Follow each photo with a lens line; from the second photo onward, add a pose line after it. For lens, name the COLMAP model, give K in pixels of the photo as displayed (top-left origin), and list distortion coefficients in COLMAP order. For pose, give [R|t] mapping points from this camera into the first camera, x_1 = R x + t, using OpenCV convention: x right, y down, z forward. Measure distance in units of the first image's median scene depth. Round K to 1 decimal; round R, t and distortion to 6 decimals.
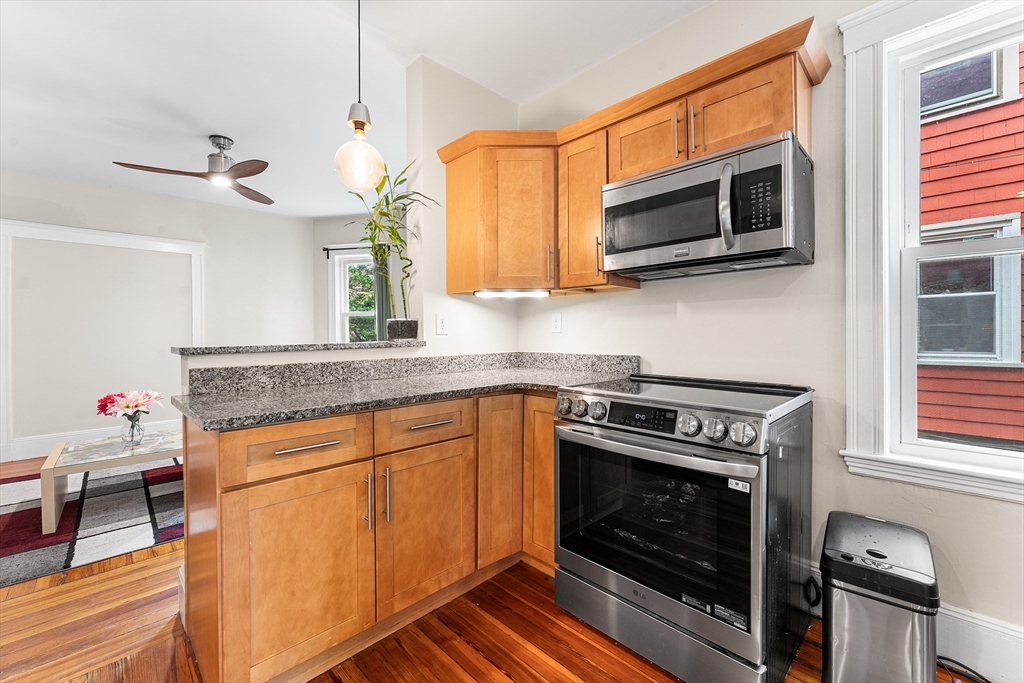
lens RADIAL K [[418.3, 0, 510.2], [0, 418.3, 336.1], [0, 0, 1]] dist [-0.006495, 0.000793]
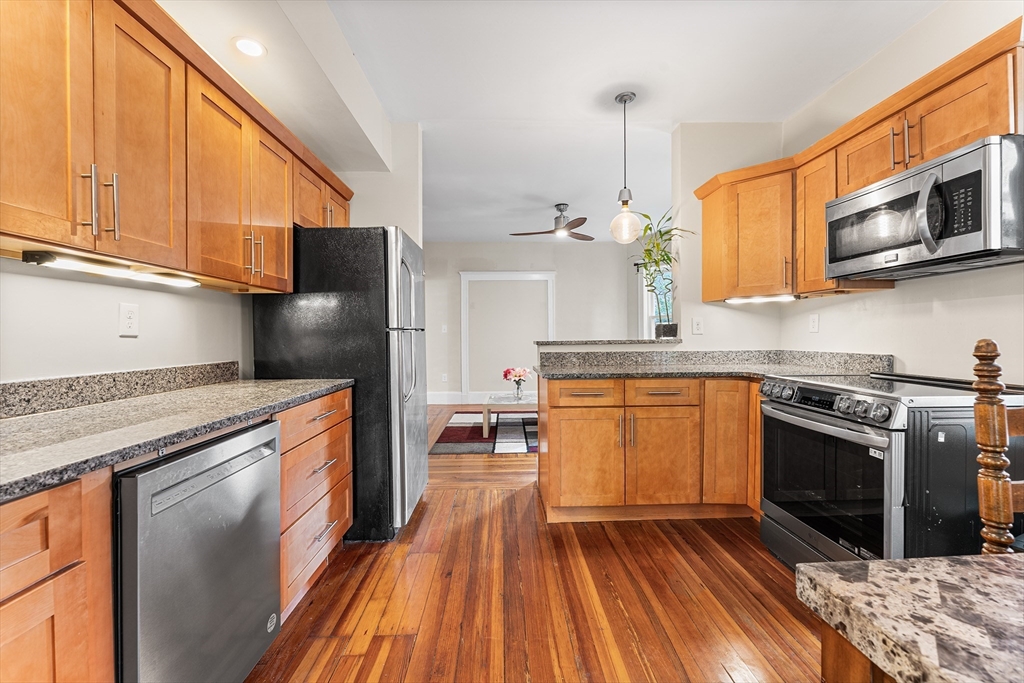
lens RADIAL K [[418.3, 0, 512.6], [0, 418.3, 341.3], [0, 0, 1]] dist [-0.006495, 0.000793]
pose [[0.732385, 0.009269, -0.680828, 0.403948], [-0.000770, 0.999918, 0.012785, 0.002866], [0.680891, -0.008840, 0.732332, -0.449123]]
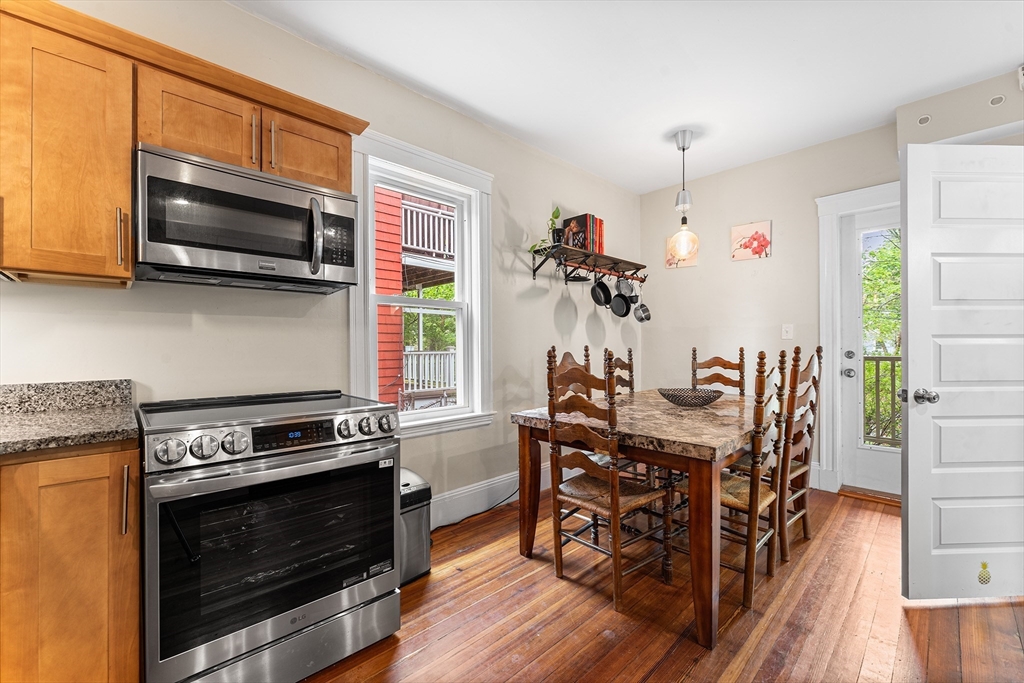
lens RADIAL K [[418.3, 0, 513.1], [0, 418.3, 349.4], [0, 0, 1]] dist [-0.006495, 0.000793]
pose [[0.021972, -0.002302, 0.999756, -0.520023], [0.008819, 0.999959, 0.002108, -0.001846], [-0.999720, 0.008771, 0.021992, 0.382691]]
